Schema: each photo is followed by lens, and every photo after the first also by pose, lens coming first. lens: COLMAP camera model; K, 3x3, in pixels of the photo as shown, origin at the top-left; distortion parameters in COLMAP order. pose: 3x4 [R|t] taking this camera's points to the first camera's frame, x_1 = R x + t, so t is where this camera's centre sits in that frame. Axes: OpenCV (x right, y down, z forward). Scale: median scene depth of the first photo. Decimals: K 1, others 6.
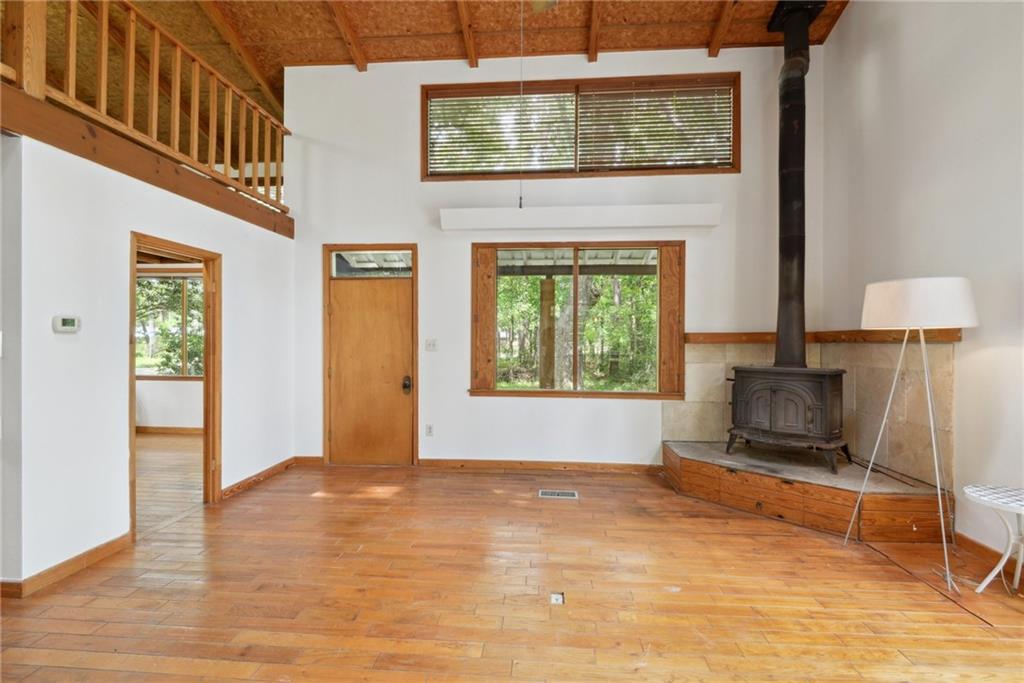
lens RADIAL K [[474.7, 0, 512.0], [0, 474.7, 341.5], [0, 0, 1]] dist [0.002013, -0.007873]
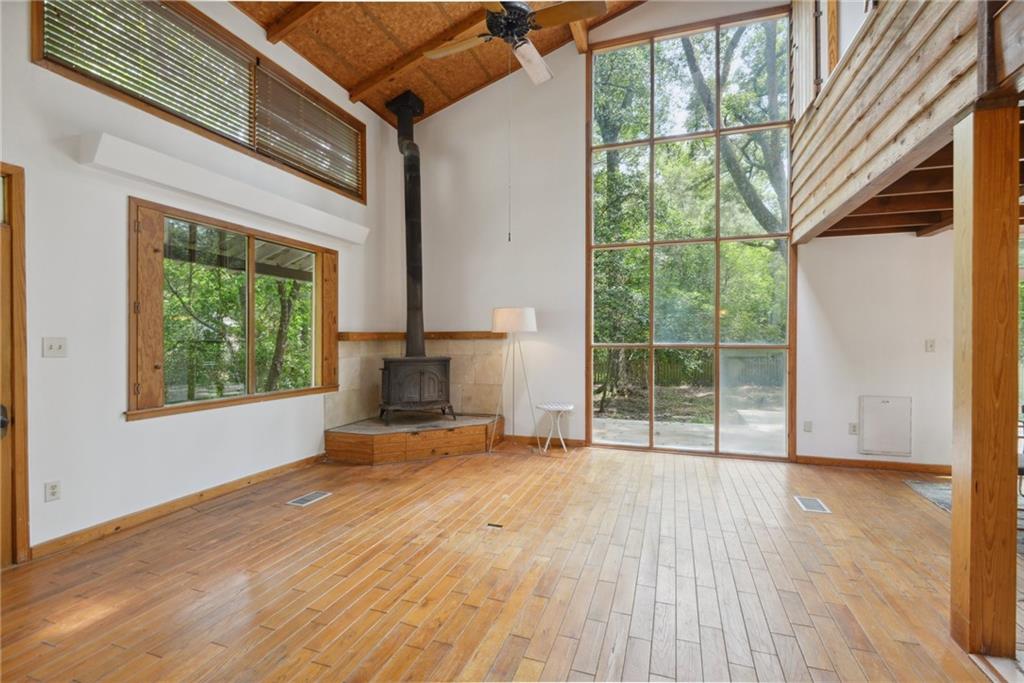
lens RADIAL K [[461.0, 0, 512.0], [0, 461.0, 341.5], [0, 0, 1]] dist [-0.012775, -0.000368]
pose [[0.252537, -0.009327, 0.967542, -0.601420], [0.003519, 0.999956, 0.008721, -0.003148], [-0.967581, 0.001202, 0.252559, 0.314892]]
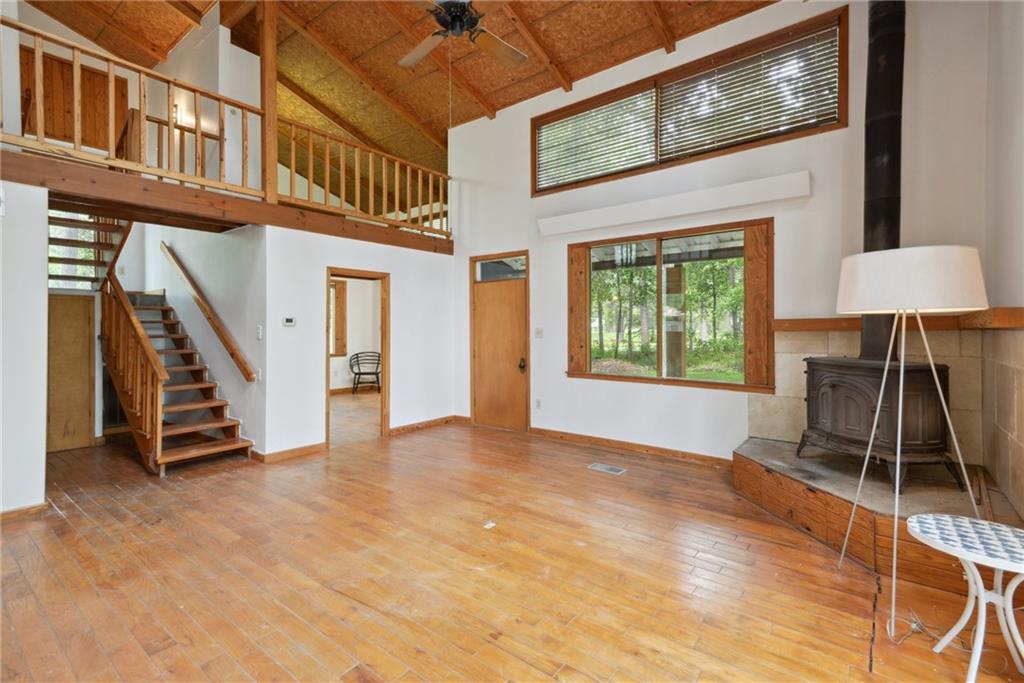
lens RADIAL K [[471.4, 0, 505.2], [0, 471.4, 325.4], [0, 0, 1]] dist [0.019676, -0.000565]
pose [[0.825402, -0.009191, -0.564471, 0.450861], [0.004144, 0.999939, -0.010223, 0.000202], [0.564531, 0.006099, 0.825389, -0.032126]]
